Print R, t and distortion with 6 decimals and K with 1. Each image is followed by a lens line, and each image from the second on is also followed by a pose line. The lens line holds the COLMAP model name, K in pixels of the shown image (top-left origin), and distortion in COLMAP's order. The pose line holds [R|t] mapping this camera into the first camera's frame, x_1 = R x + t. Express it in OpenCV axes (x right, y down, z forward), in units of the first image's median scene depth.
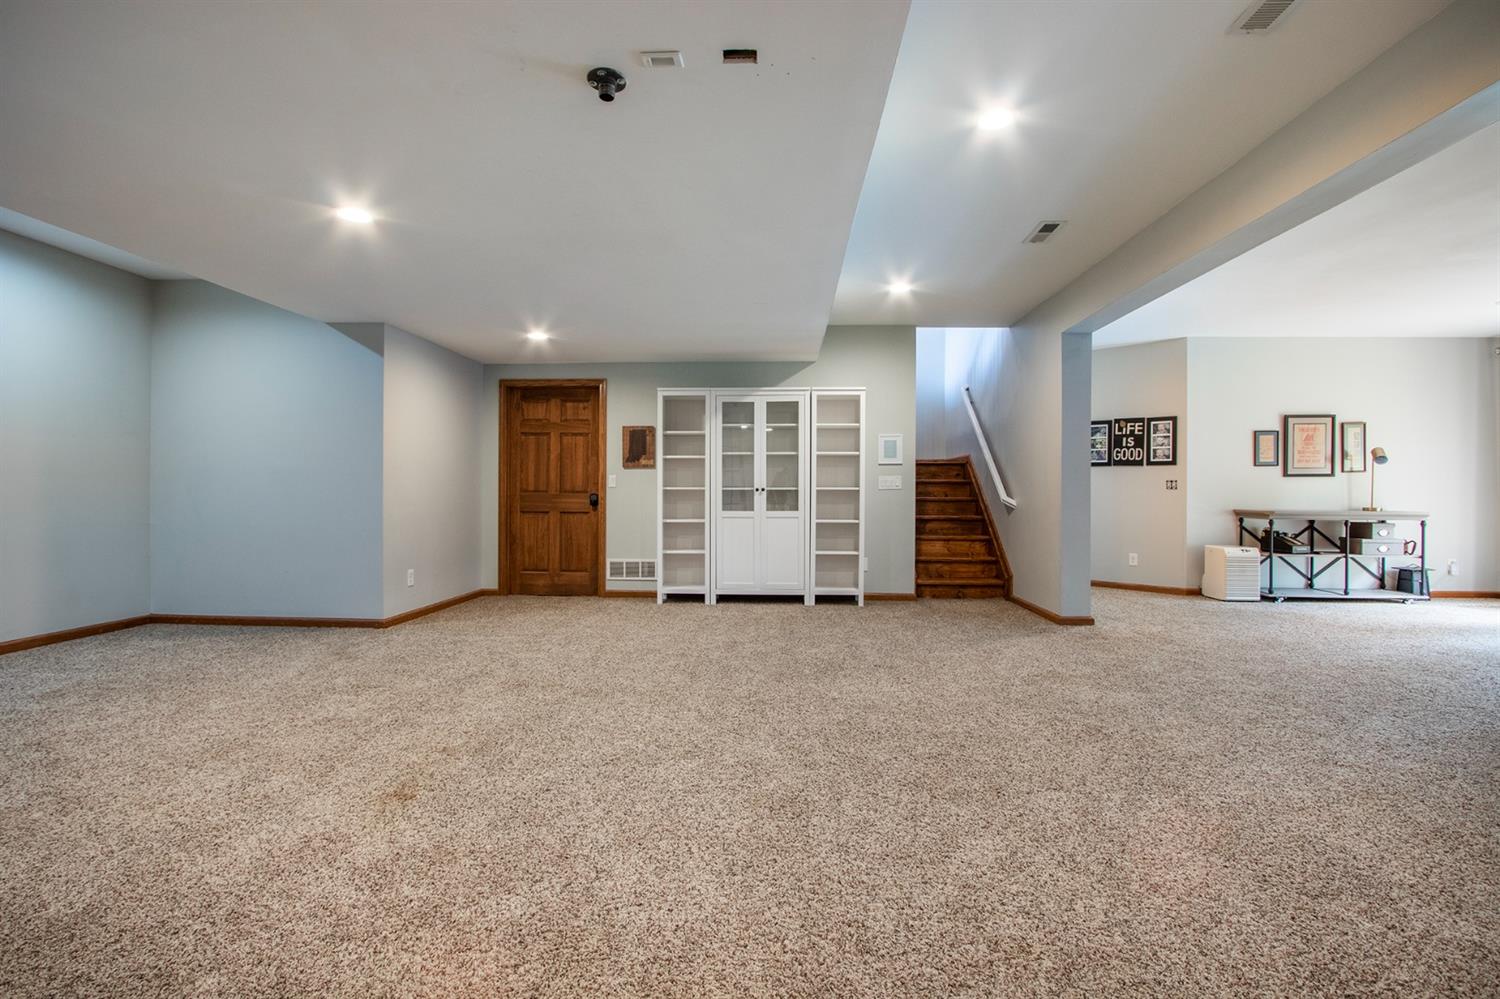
lens RADIAL K [[703.4, 0, 744.3], [0, 703.4, 491.2], [0, 0, 1]] dist [-0.019564, 0.003647]
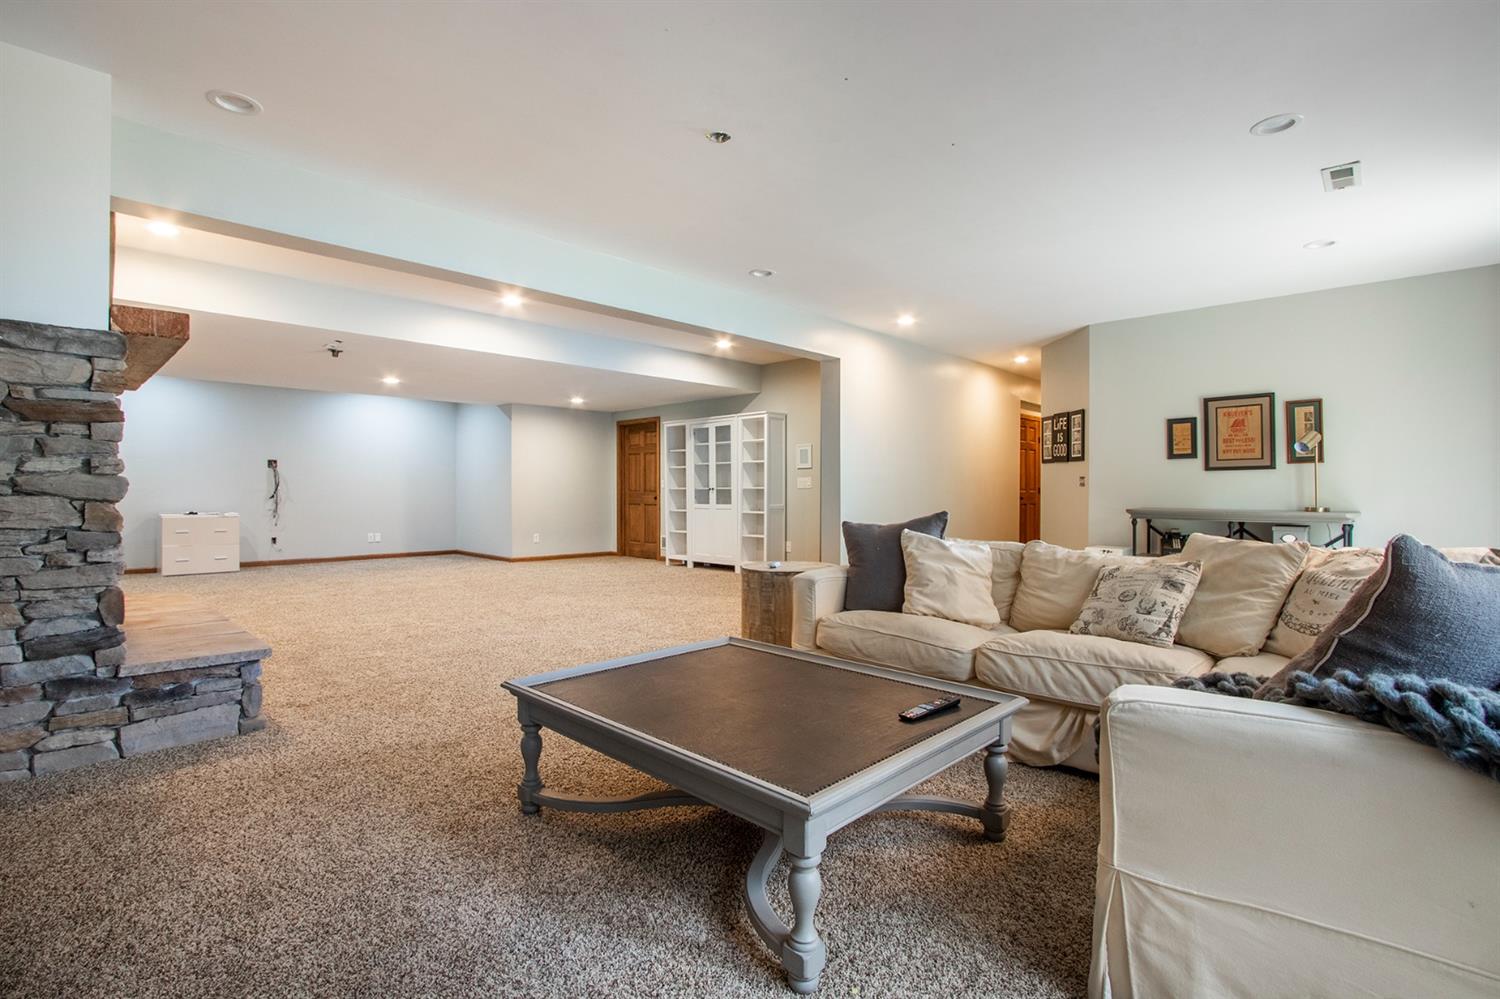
lens RADIAL K [[703.4, 0, 754.9], [0, 703.4, 487.3], [0, 0, 1]] dist [-0.019564, 0.003647]
pose [[0.759843, -0.007460, -0.650063, 0.940440], [0.003366, 0.999966, -0.007541, 0.004825], [0.650097, 0.003542, 0.759843, -0.016476]]
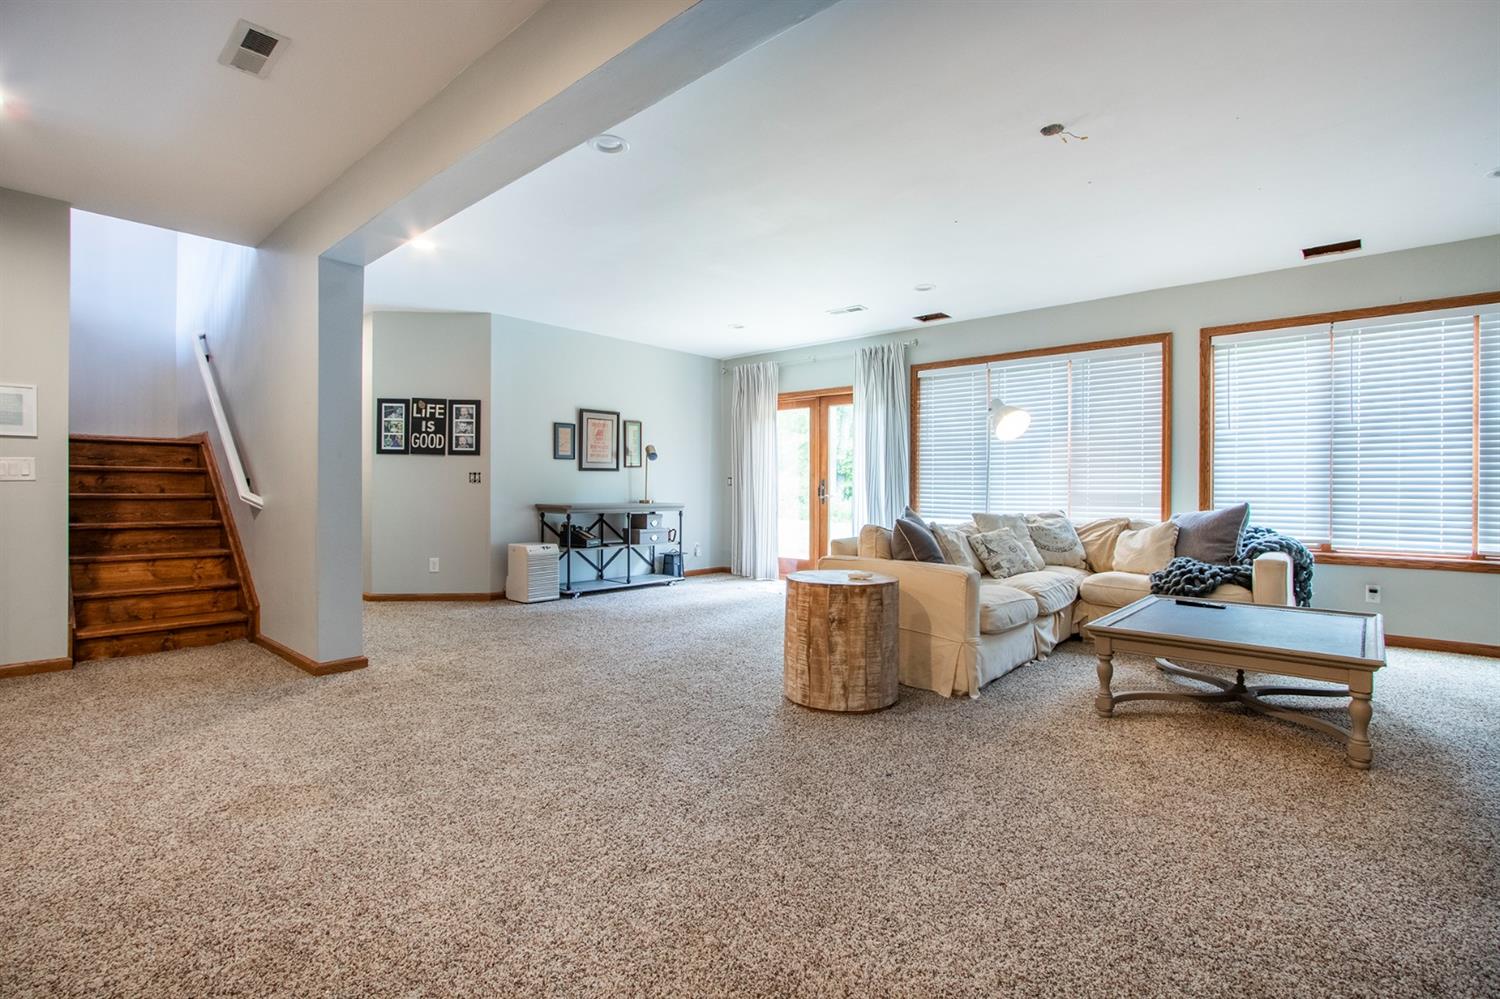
lens RADIAL K [[703.4, 0, 745.1], [0, 703.4, 488.5], [0, 0, 1]] dist [-0.019564, 0.003647]
pose [[0.627840, -0.002380, 0.778339, 0.142825], [-0.000661, 0.999993, 0.003592, 0.001302], [-0.778342, -0.002770, 0.627834, 0.186038]]
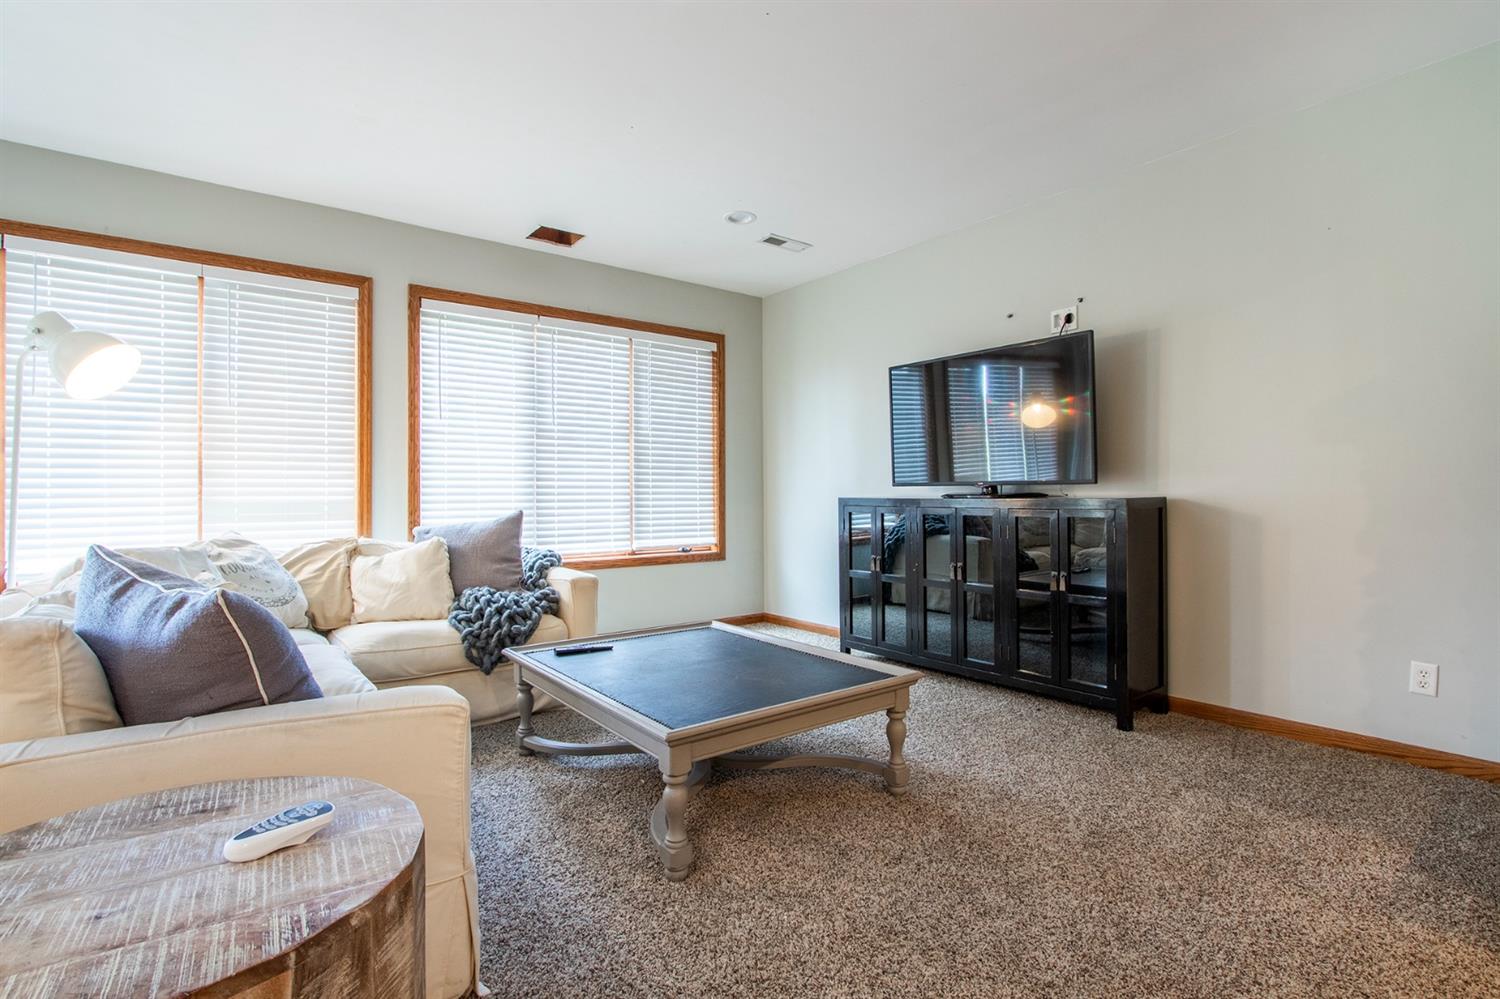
lens RADIAL K [[703.4, 0, 750.0], [0, 703.4, 496.1], [0, 0, 1]] dist [-0.019564, 0.003647]
pose [[-0.648313, -0.003974, 0.761364, 0.428356], [0.000976, 0.999981, 0.006050, 0.002909], [-0.761374, 0.004666, -0.648297, 0.448019]]
